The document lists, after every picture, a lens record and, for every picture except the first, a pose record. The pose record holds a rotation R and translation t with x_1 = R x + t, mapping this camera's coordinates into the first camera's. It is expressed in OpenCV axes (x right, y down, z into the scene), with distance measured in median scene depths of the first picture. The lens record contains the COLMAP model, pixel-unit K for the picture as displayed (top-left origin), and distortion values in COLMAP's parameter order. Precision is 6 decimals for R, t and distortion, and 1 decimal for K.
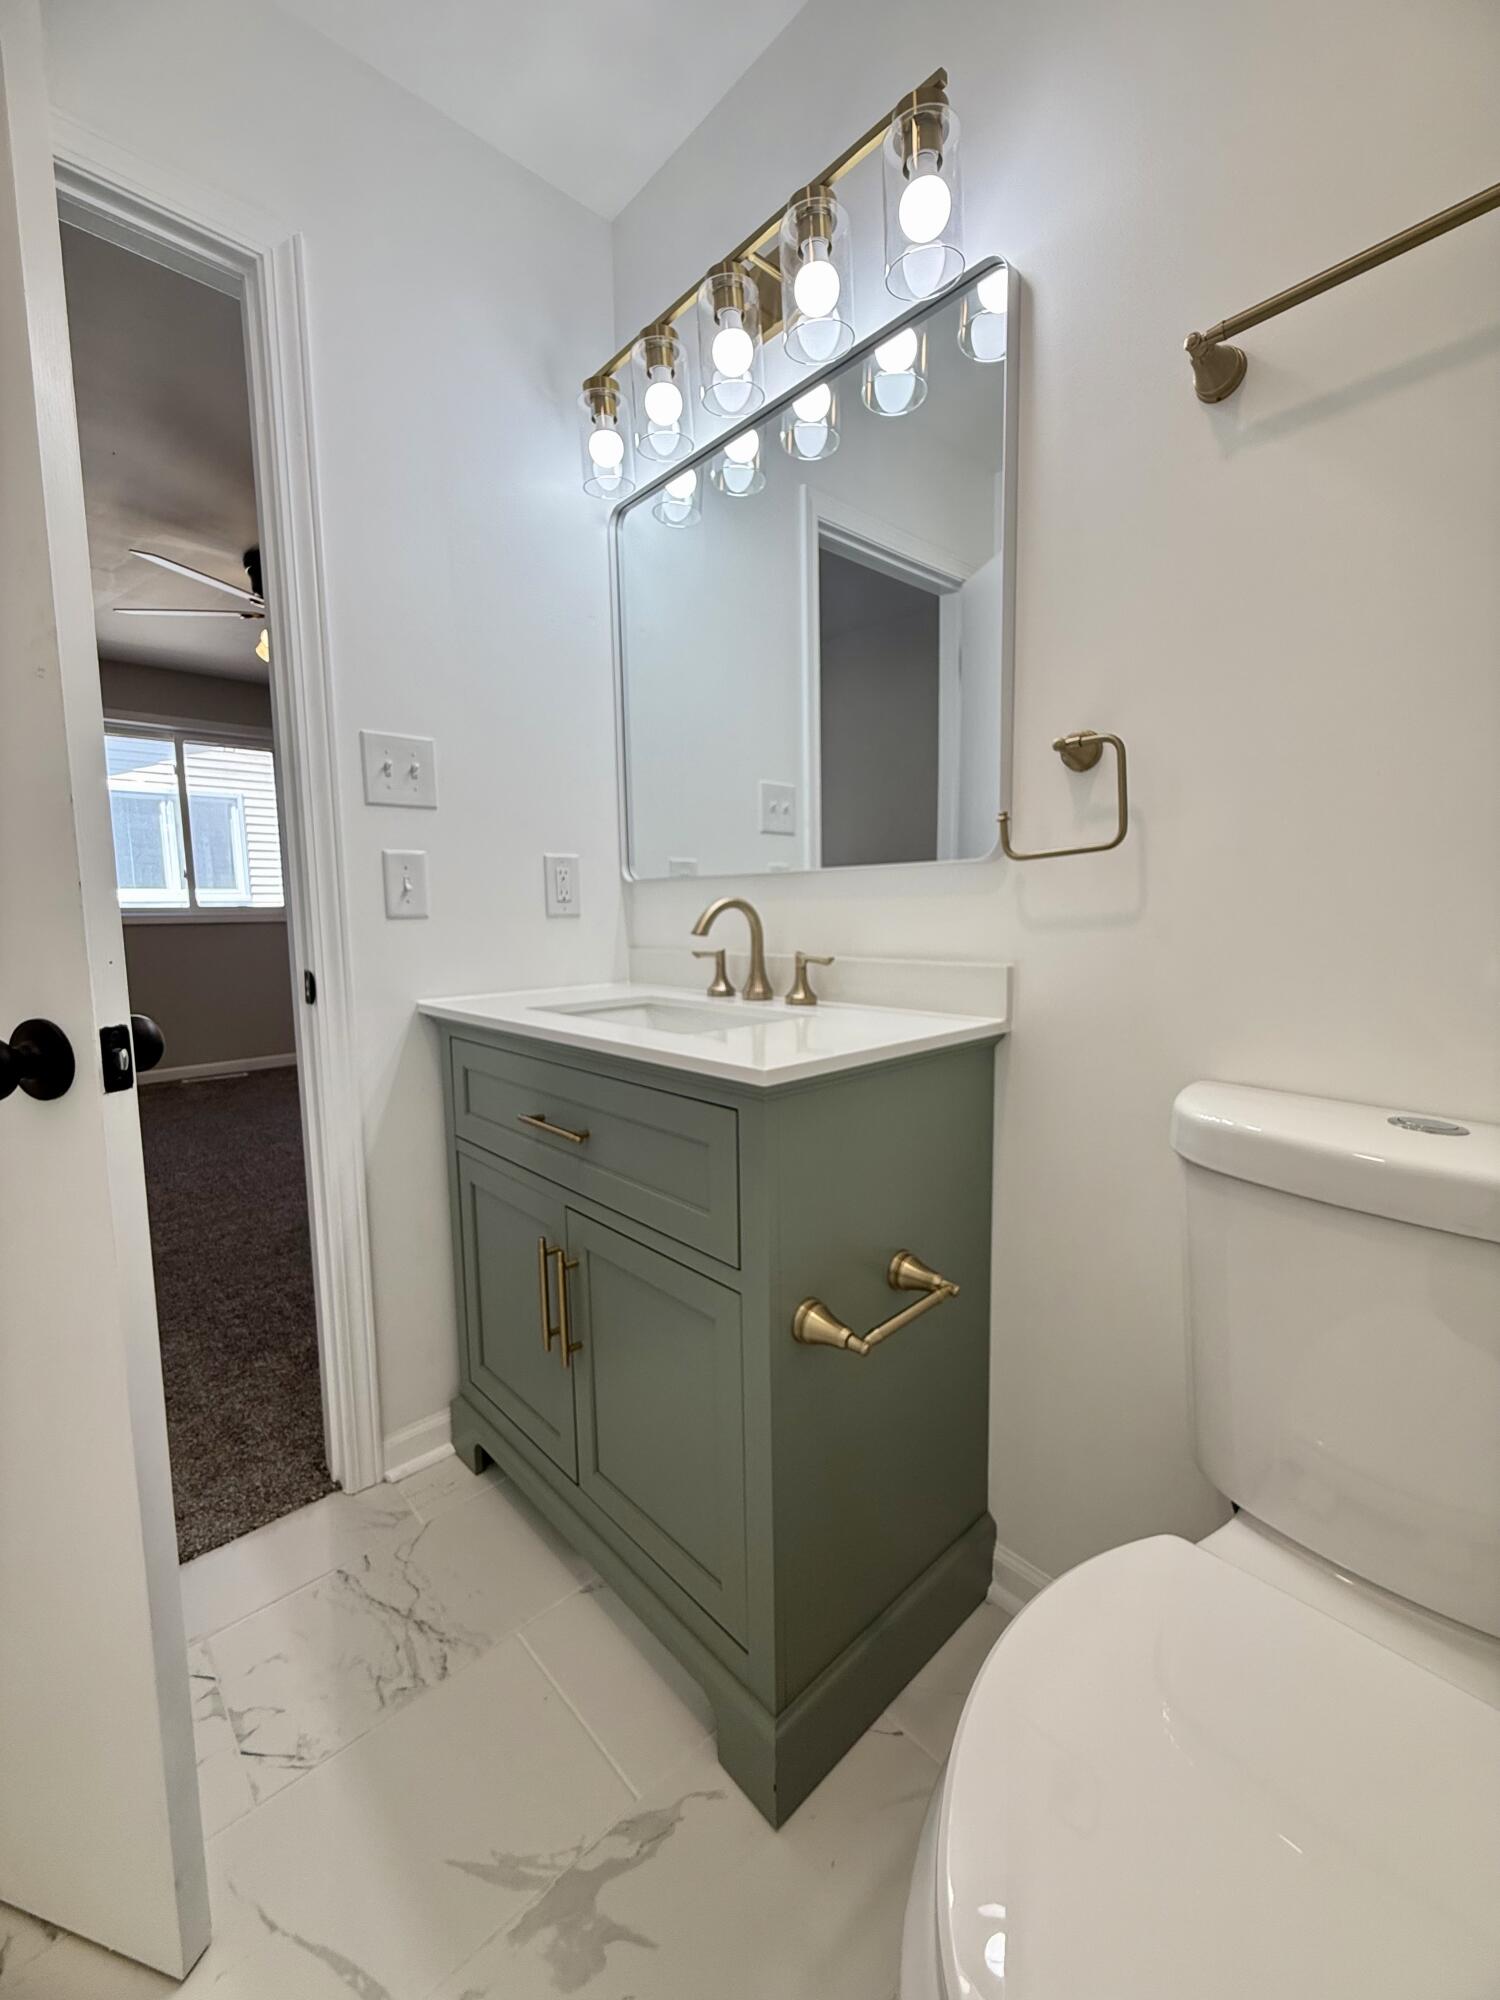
lens RADIAL K [[800.5, 0, 720.6], [0, 800.5, 985.9], [0, 0, 1]] dist [-0.001871, 0.000877]
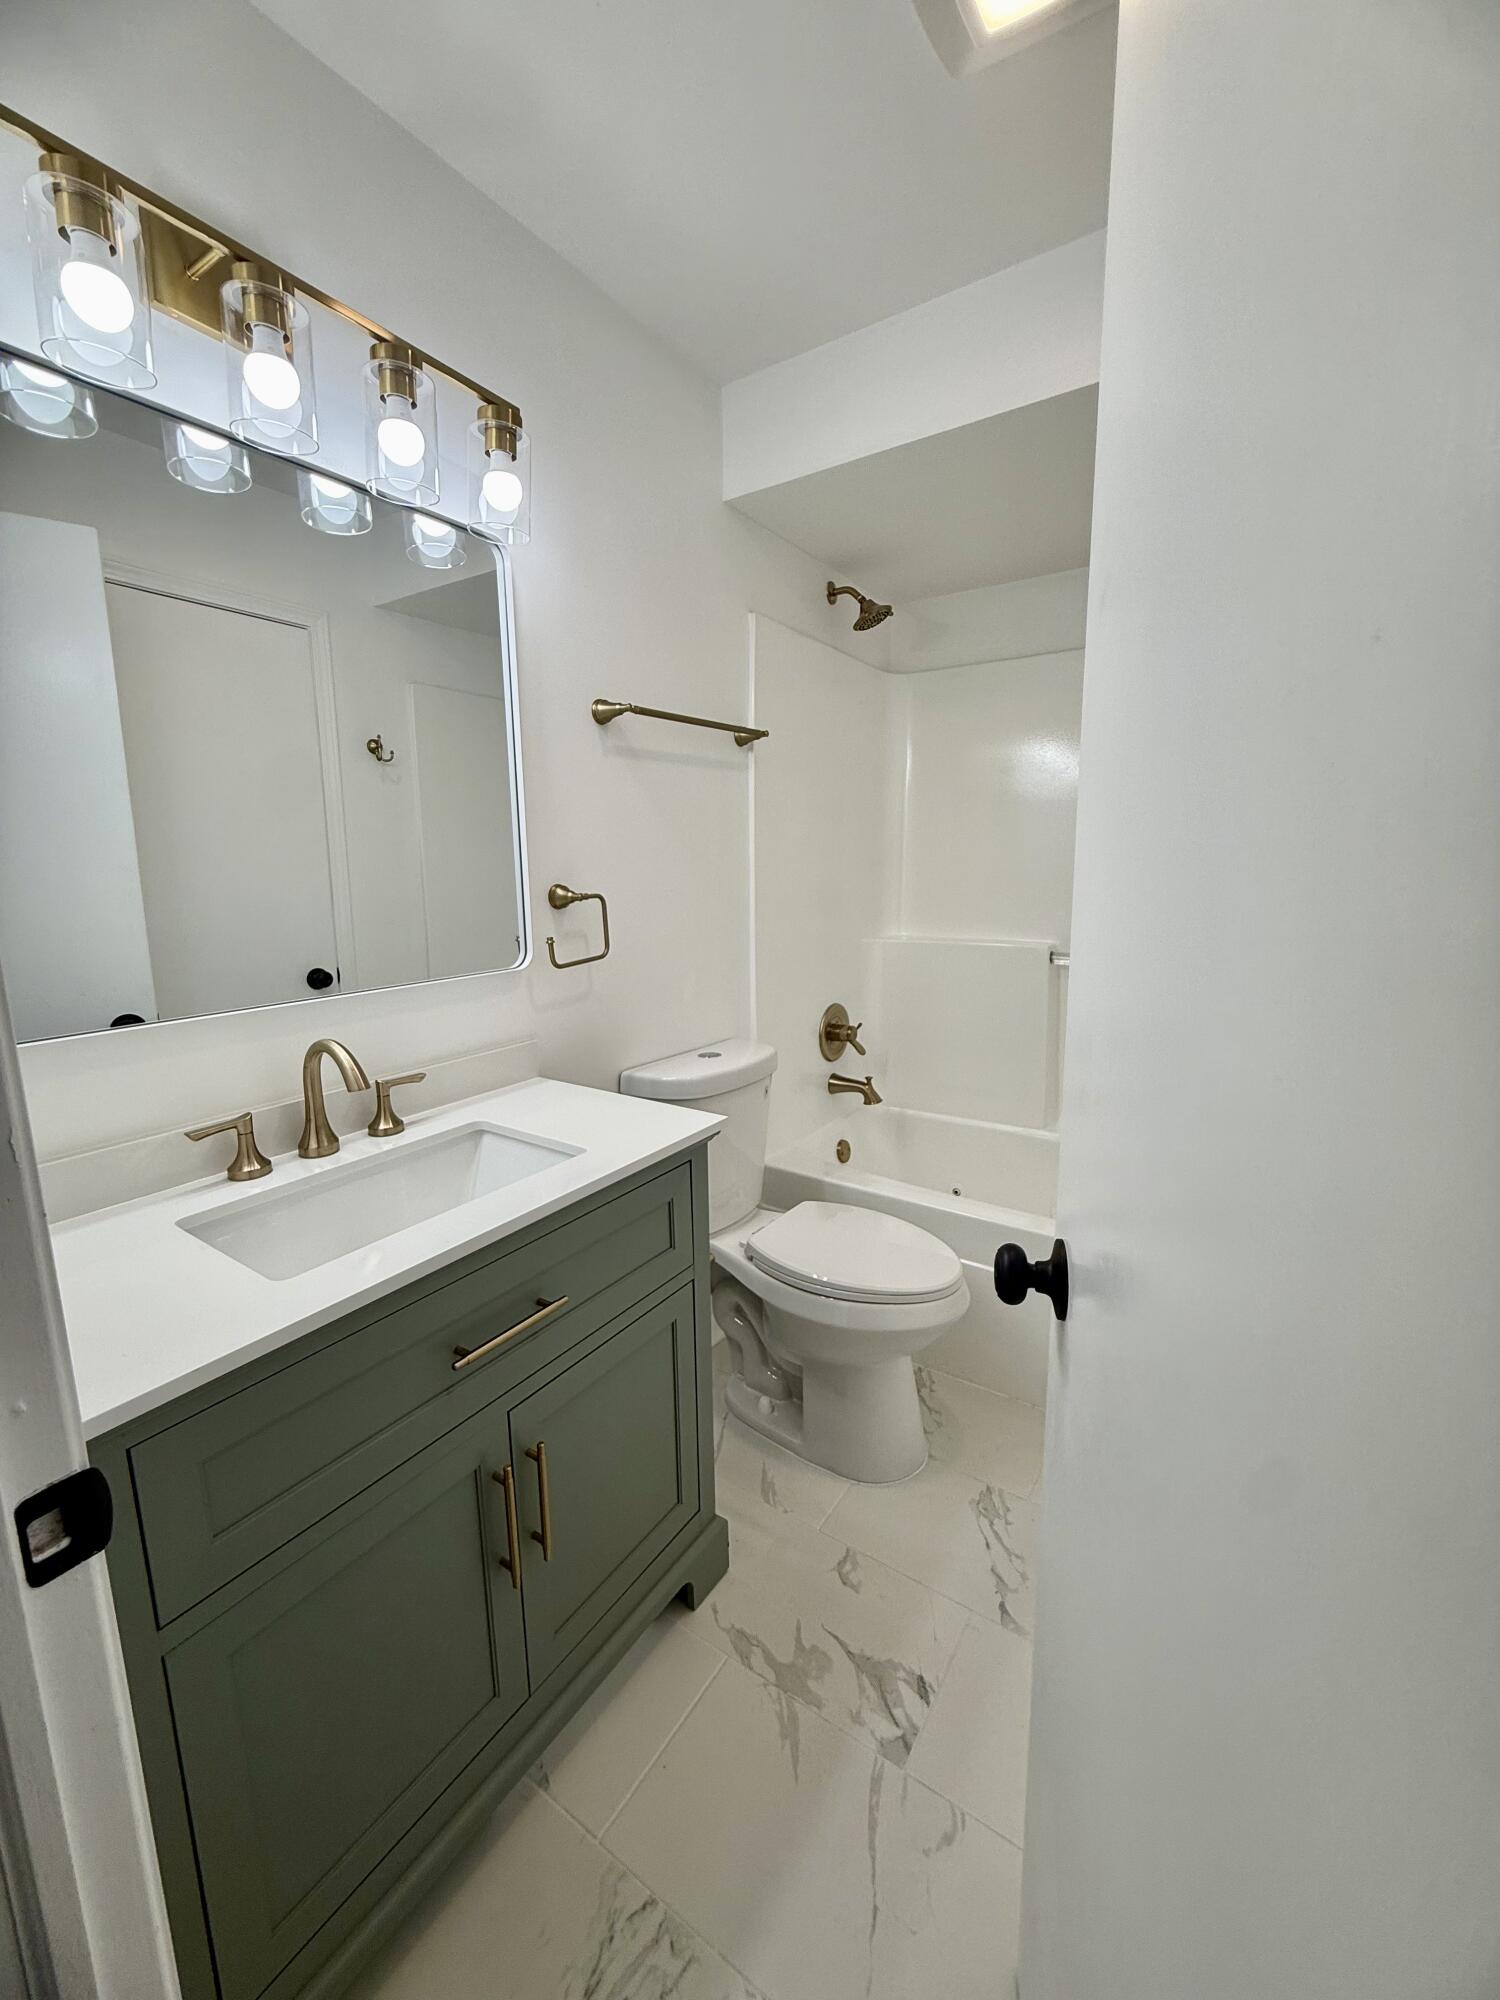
lens RADIAL K [[800.5, 0, 765.2], [0, 800.5, 1006.9], [0, 0, 1]] dist [-0.001871, 0.000877]
pose [[-0.255612, -0.155665, 0.954165, -1.327443], [0.115318, 0.974997, 0.189956, -0.372686], [-0.959877, 0.158587, -0.231269, 1.112824]]
